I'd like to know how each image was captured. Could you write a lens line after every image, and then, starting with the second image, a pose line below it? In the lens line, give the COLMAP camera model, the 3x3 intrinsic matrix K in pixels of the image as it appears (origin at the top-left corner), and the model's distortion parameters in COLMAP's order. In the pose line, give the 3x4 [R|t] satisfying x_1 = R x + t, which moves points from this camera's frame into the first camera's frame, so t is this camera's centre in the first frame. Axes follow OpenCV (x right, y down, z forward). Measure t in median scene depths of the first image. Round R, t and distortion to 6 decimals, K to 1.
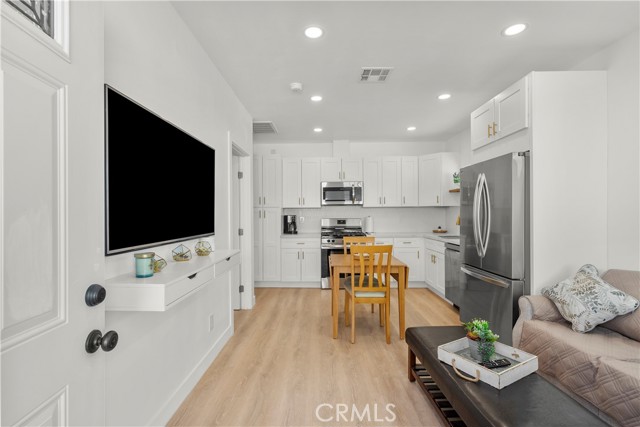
lens RADIAL K [[294.4, 0, 315.6], [0, 294.4, 215.6], [0, 0, 1]] dist [0.000785, 0.000366]
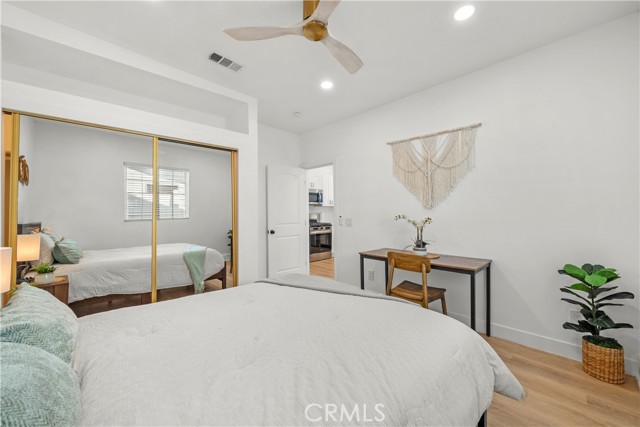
lens RADIAL K [[244.6, 0, 317.3], [0, 244.6, 210.7], [0, 0, 1]] dist [-0.002589, -0.000171]
pose [[0.712852, 0.000437, 0.701314, -1.001527], [0.007667, 0.999935, -0.008417, 0.006378], [-0.701273, 0.011377, 0.712802, 0.127481]]
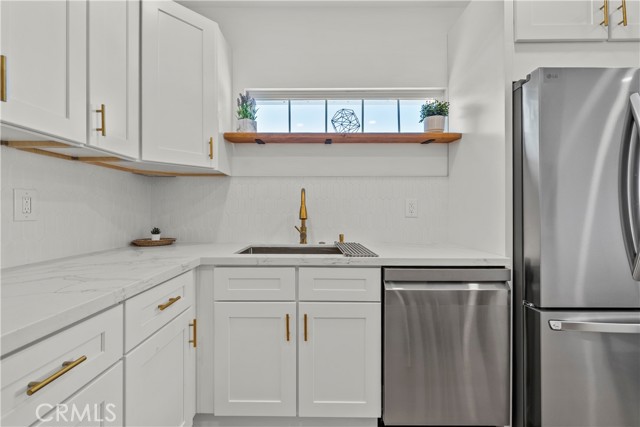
lens RADIAL K [[270.3, 0, 317.2], [0, 270.3, 210.8], [0, 0, 1]] dist [-0.000942, -0.000057]
pose [[-0.009764, 0.008825, 0.999913, 0.117558], [0.003625, 0.999955, -0.008790, 0.026259], [-0.999946, 0.003539, -0.009796, 1.087659]]
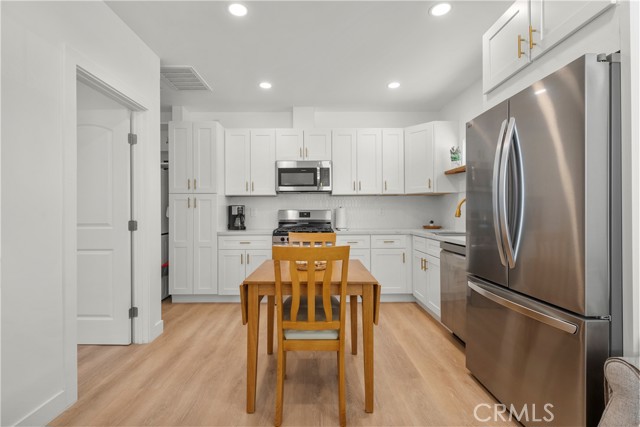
lens RADIAL K [[292.4, 0, 316.4], [0, 292.4, 213.3], [0, 0, 1]] dist [0.001413, 0.000147]
pose [[0.999583, 0.002491, 0.028780, 0.131787], [-0.002340, 0.999983, -0.005289, 0.030556], [-0.028793, 0.005220, 0.999572, 0.329048]]
